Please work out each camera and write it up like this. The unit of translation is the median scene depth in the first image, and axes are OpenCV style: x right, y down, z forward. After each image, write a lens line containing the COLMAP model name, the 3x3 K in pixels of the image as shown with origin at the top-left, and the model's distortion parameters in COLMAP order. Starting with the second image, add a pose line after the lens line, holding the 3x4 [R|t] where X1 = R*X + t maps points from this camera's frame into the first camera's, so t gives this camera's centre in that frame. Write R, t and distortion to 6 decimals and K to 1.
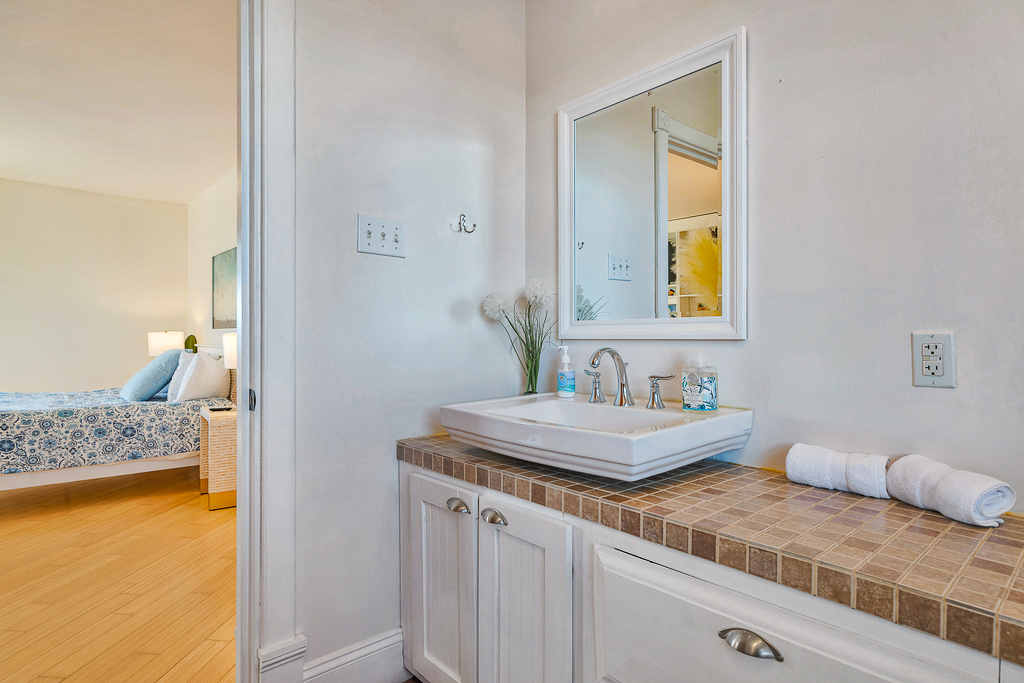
lens RADIAL K [[552.8, 0, 511.7], [0, 552.8, 341.0], [0, 0, 1]] dist [-0.005814, 0.001702]
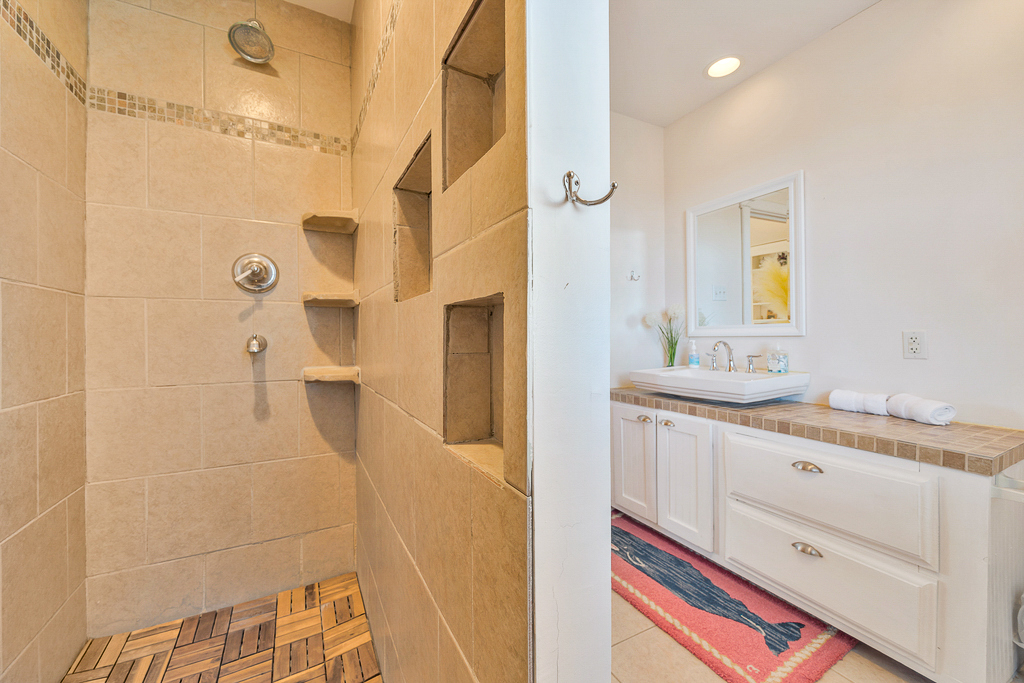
lens RADIAL K [[402.0, 0, 509.3], [0, 402.0, 338.3], [0, 0, 1]] dist [-0.002507, -0.000782]
pose [[0.970705, -0.010854, -0.240027, -0.240858], [0.010939, 0.999940, -0.000977, -0.003503], [0.240023, -0.001677, 0.970766, -0.604355]]
